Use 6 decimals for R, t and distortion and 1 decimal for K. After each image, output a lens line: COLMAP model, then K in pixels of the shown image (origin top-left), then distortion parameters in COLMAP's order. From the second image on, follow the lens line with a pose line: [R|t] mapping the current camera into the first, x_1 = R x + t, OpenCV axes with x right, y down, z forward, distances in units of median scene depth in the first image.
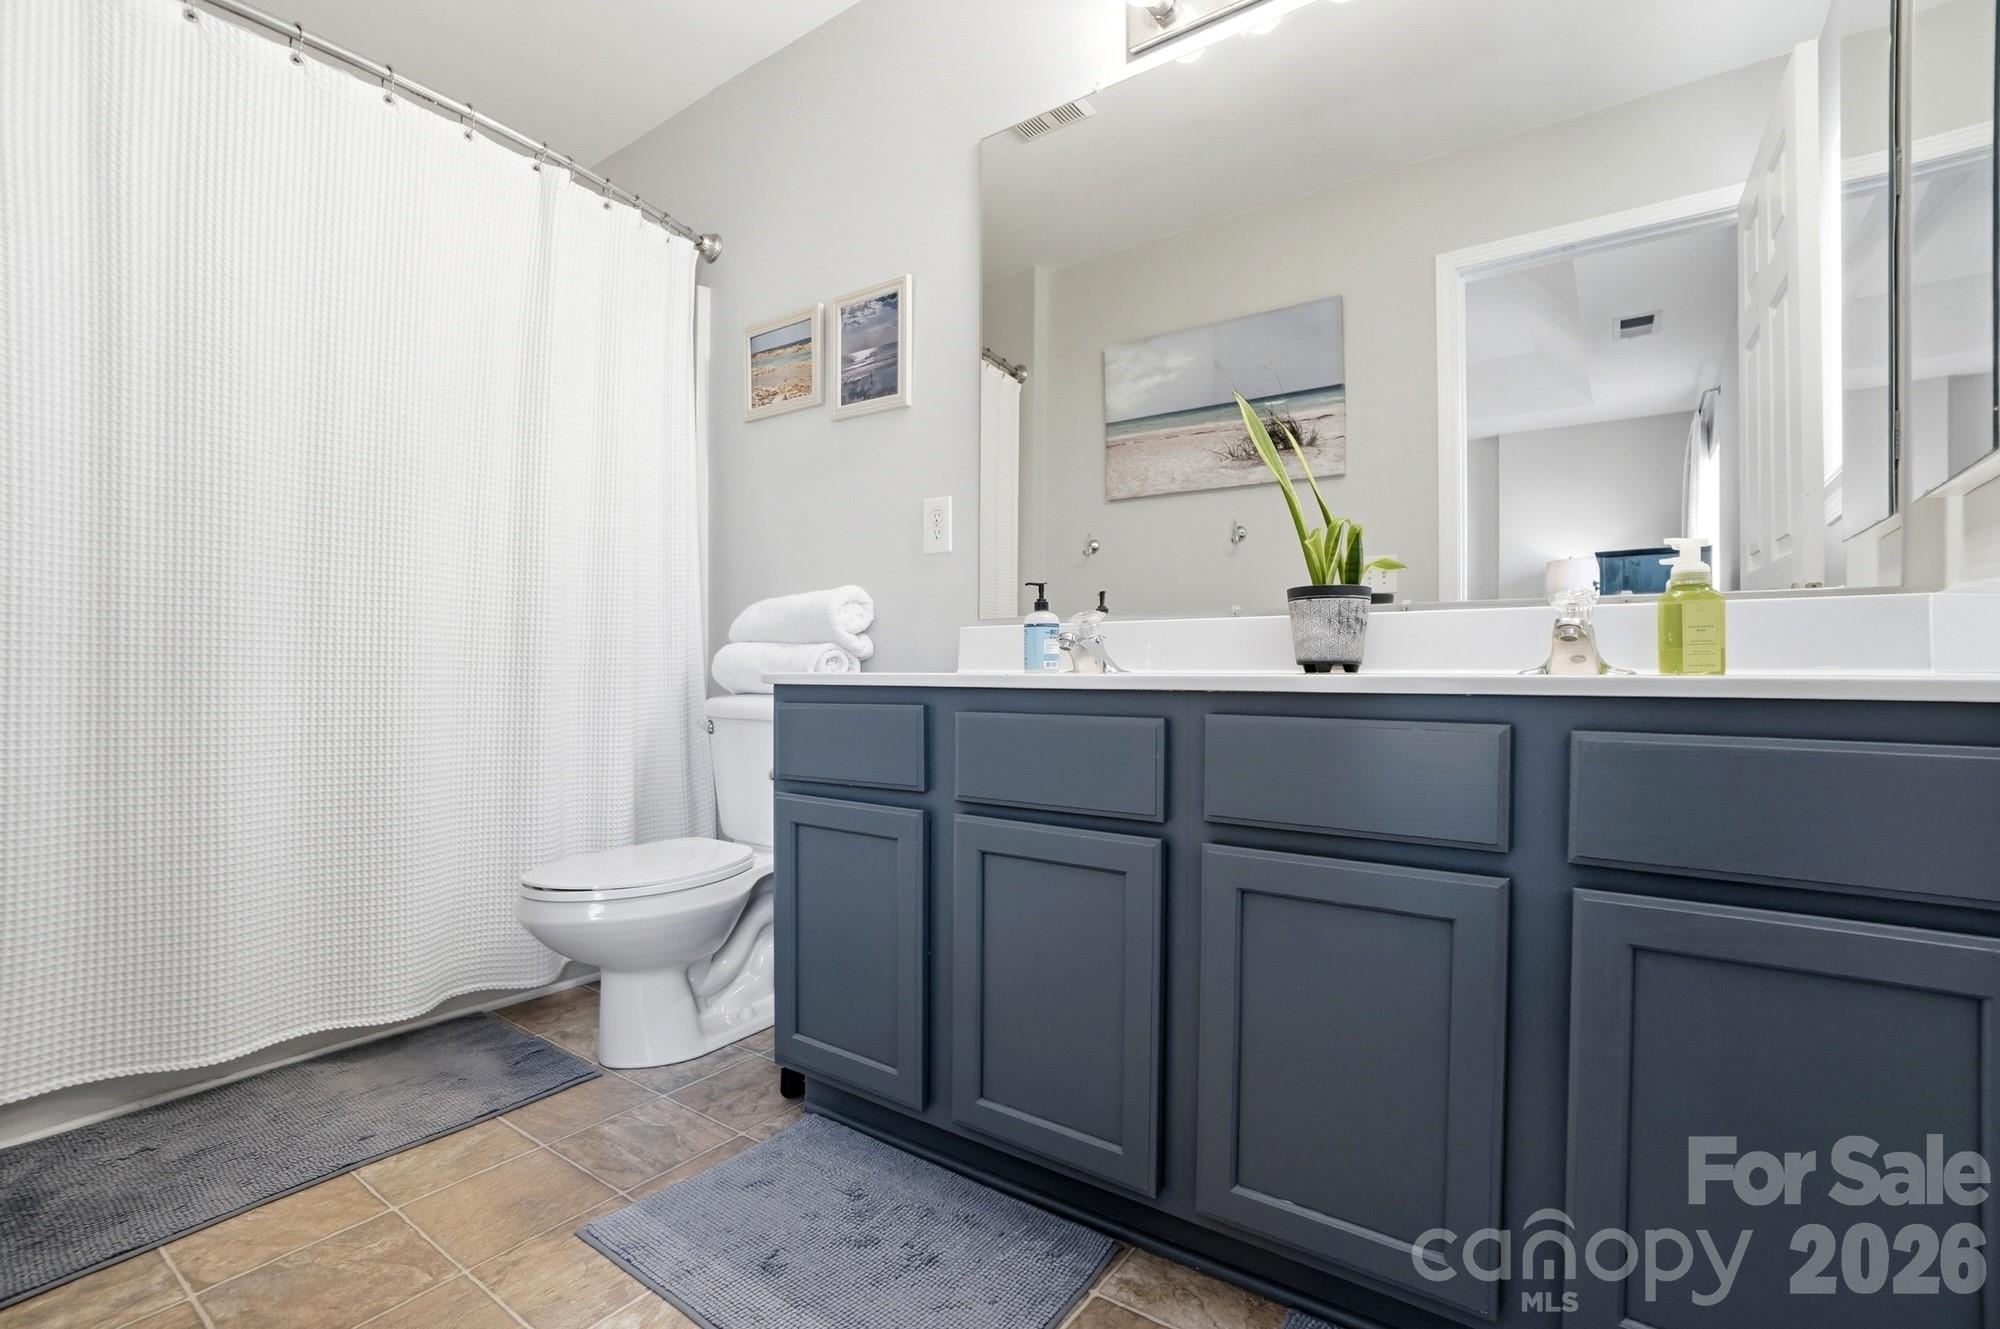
lens RADIAL K [[890.6, 0, 986.8], [0, 890.6, 646.6], [0, 0, 1]] dist [-0.055800, 0.021500]
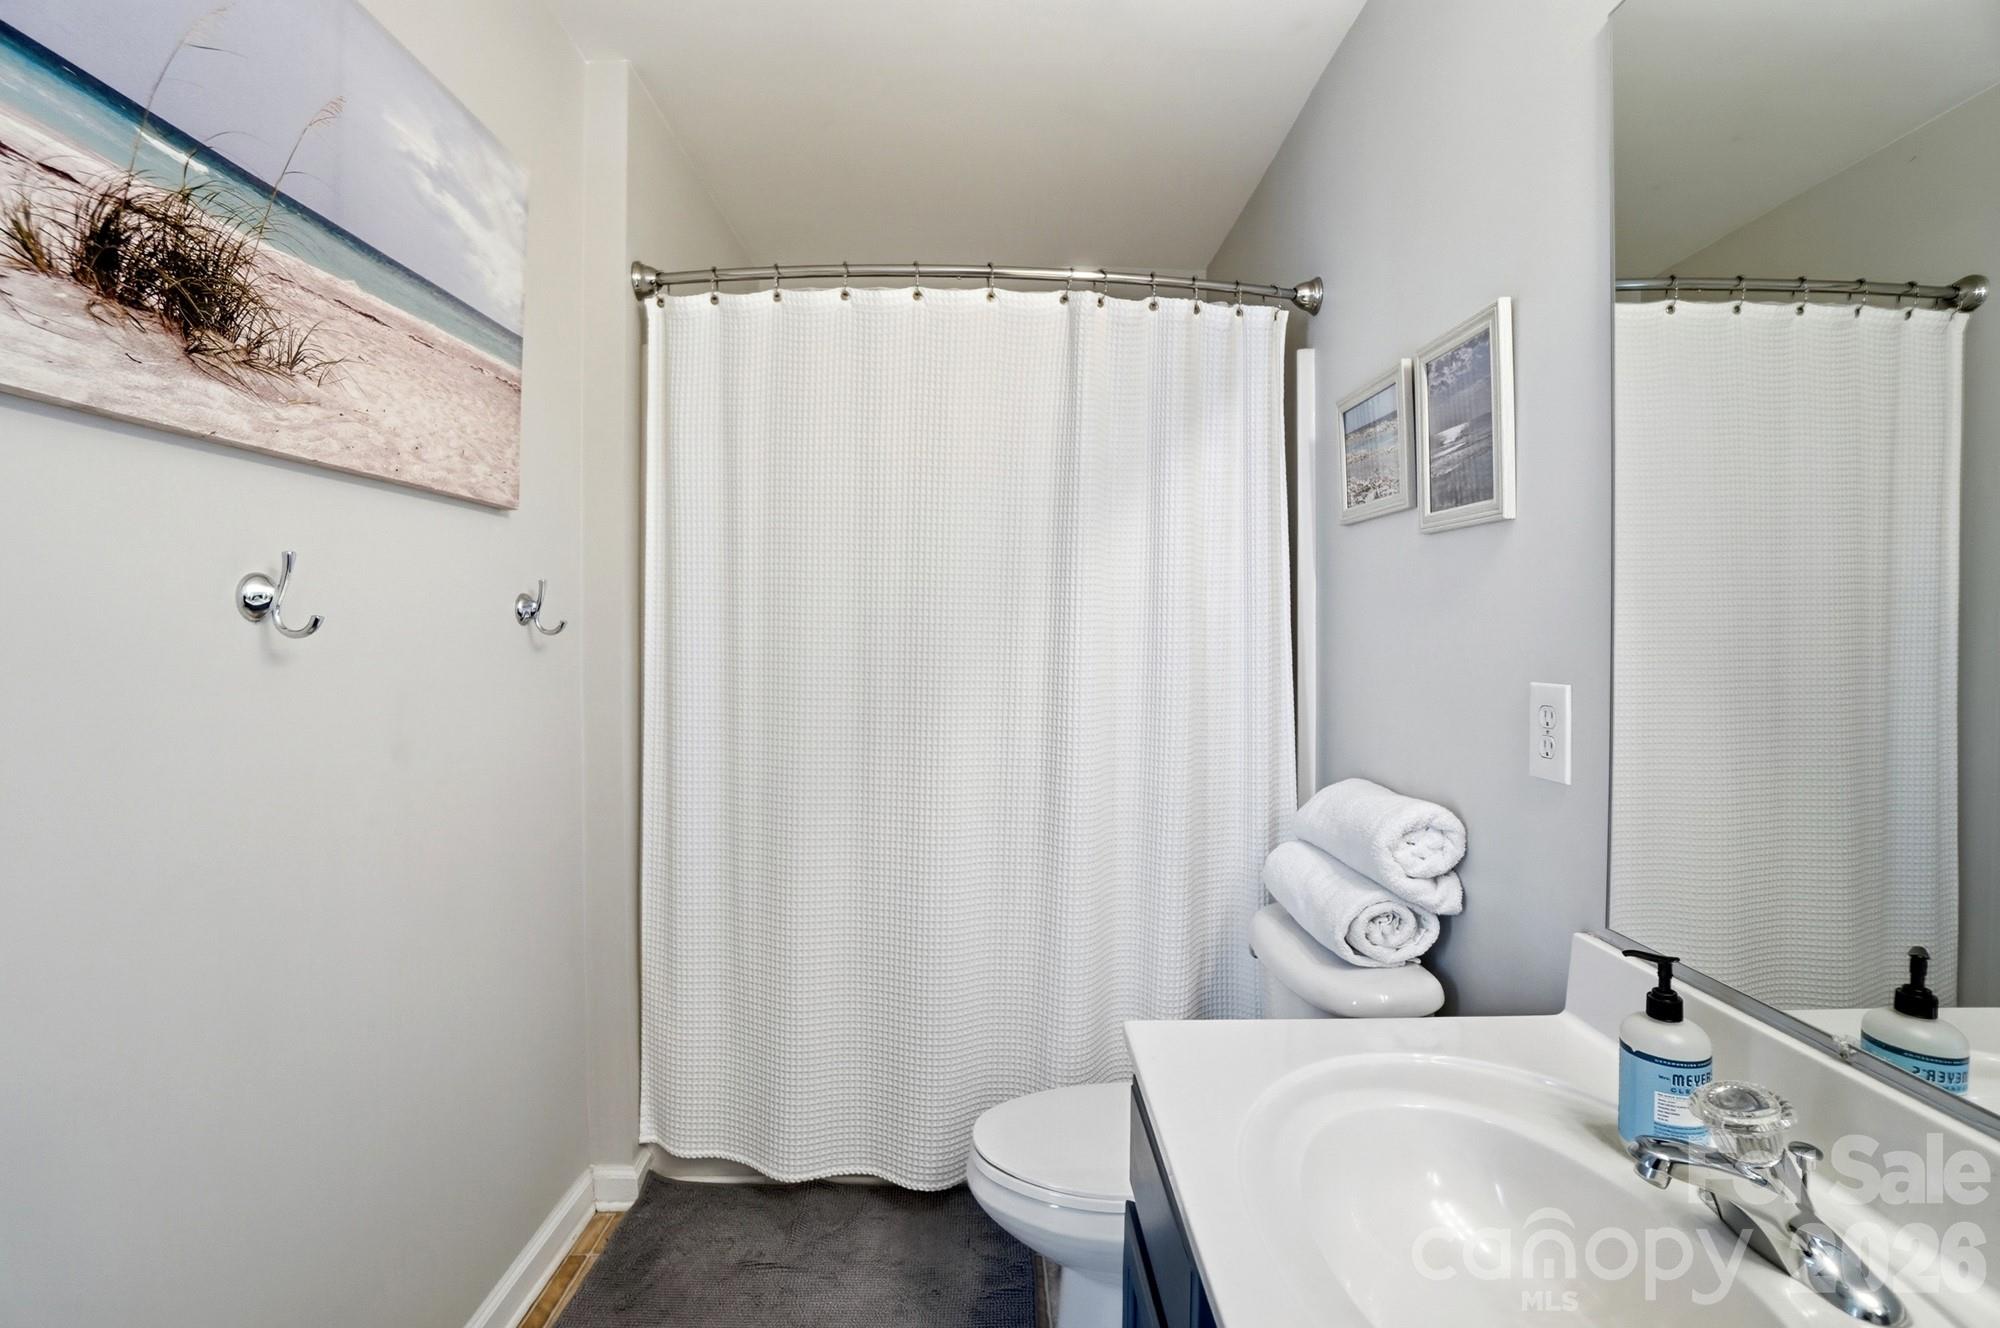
lens RADIAL K [[890.6, 0, 986.8], [0, 890.6, 646.1], [0, 0, 1]] dist [-0.055800, 0.021500]
pose [[0.607656, 0.002366, -0.794197, 0.161852], [0.015882, 0.999759, 0.015130, -0.195306], [0.794042, -0.021808, 0.607472, 0.351408]]
